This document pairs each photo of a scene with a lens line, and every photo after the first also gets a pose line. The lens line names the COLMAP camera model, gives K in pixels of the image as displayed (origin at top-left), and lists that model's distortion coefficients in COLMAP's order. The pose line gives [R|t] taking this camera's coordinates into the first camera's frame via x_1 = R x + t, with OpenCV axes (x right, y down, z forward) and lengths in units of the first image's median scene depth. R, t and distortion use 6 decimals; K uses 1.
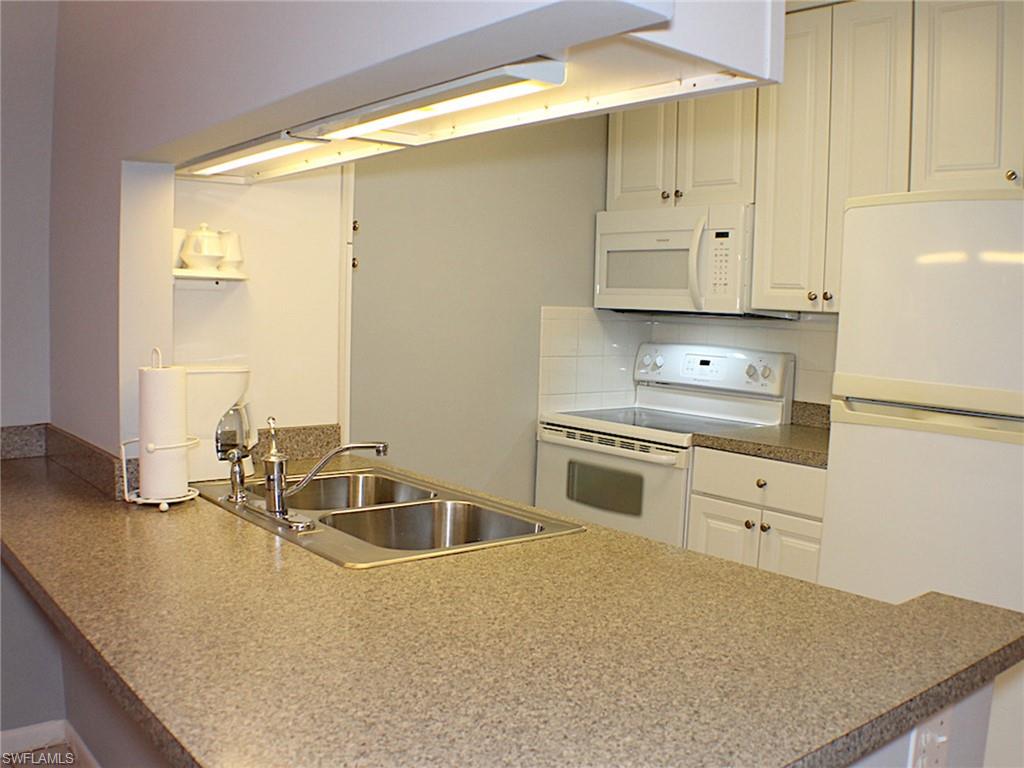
lens RADIAL K [[968.0, 0, 512.0], [0, 968.0, 384.0], [0, 0, 1]] dist [-0.164956, 0.029602]
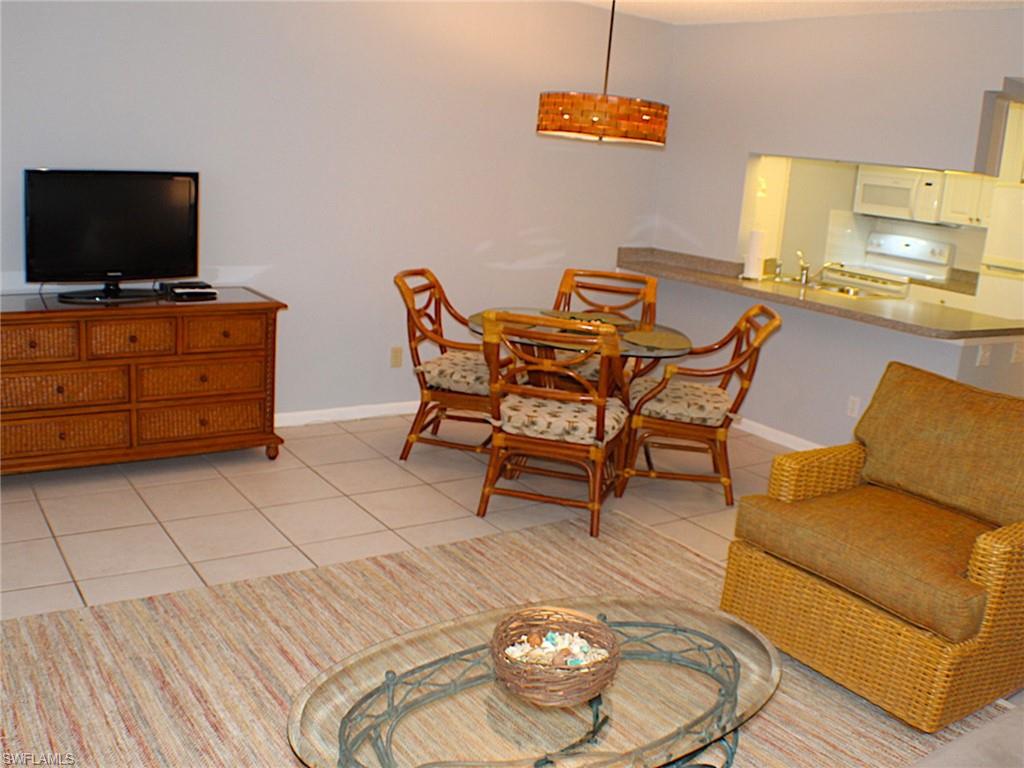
lens RADIAL K [[968.0, 0, 512.0], [0, 968.0, 384.0], [0, 0, 1]] dist [-0.164956, 0.029602]
pose [[0.995387, 0.075457, -0.059245, -0.528103], [-0.066536, 0.987869, 0.140314, 0.048324], [0.069114, -0.135725, 0.988333, -1.115327]]
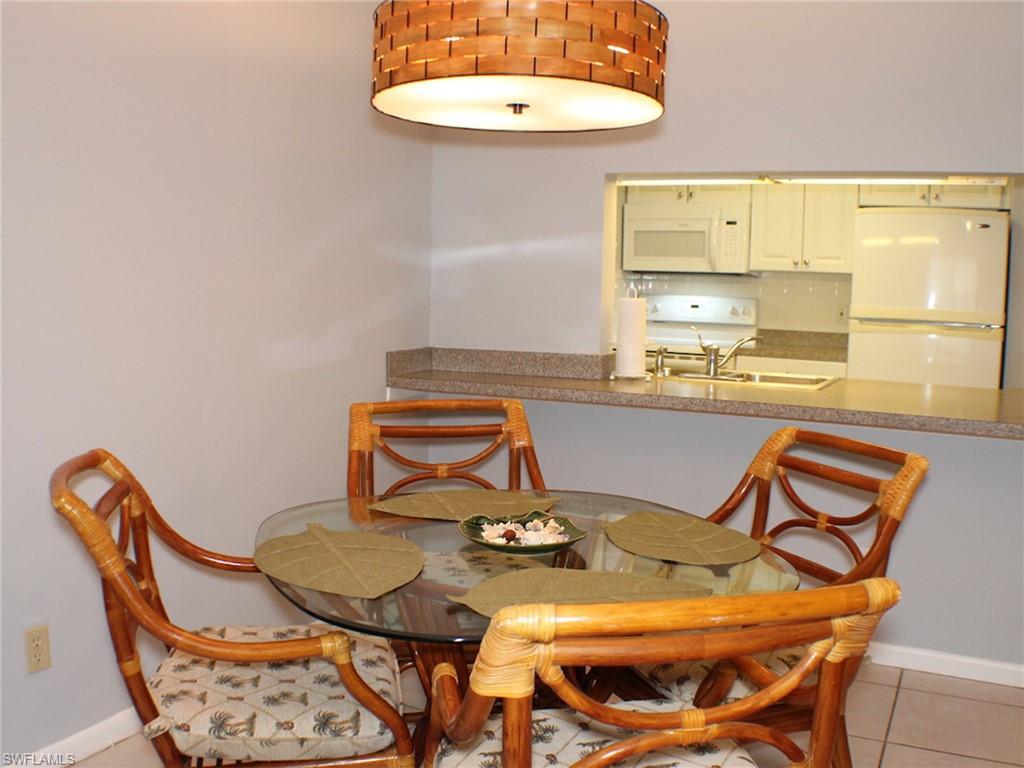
lens RADIAL K [[968.0, 0, 512.0], [0, 968.0, 384.0], [0, 0, 1]] dist [-0.164956, 0.029602]
pose [[0.909725, -0.049689, 0.412227, -0.765275], [0.037285, 0.998579, 0.038083, 0.034744], [-0.413534, -0.019275, 0.910285, -0.283234]]
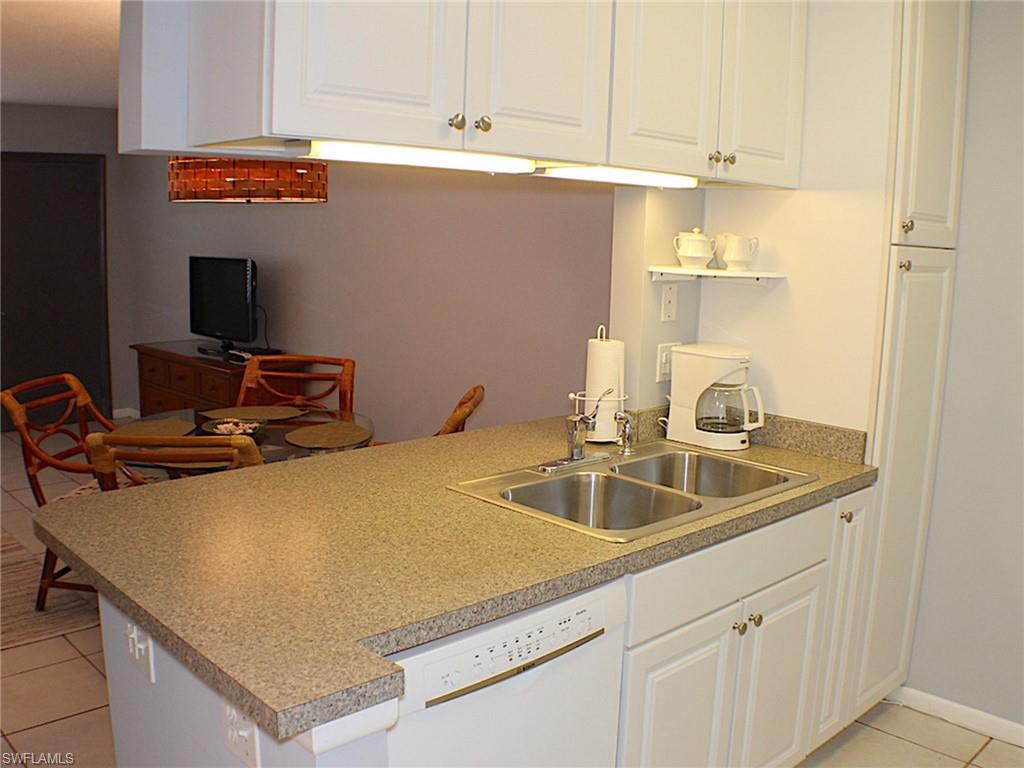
lens RADIAL K [[968.0, 0, 512.0], [0, 968.0, 384.0], [0, 0, 1]] dist [-0.164956, 0.029602]
pose [[0.096862, 0.140355, -0.985352, 0.697412], [-0.116689, 0.984781, 0.128803, -0.084644], [0.988434, 0.102504, 0.111766, 0.528633]]
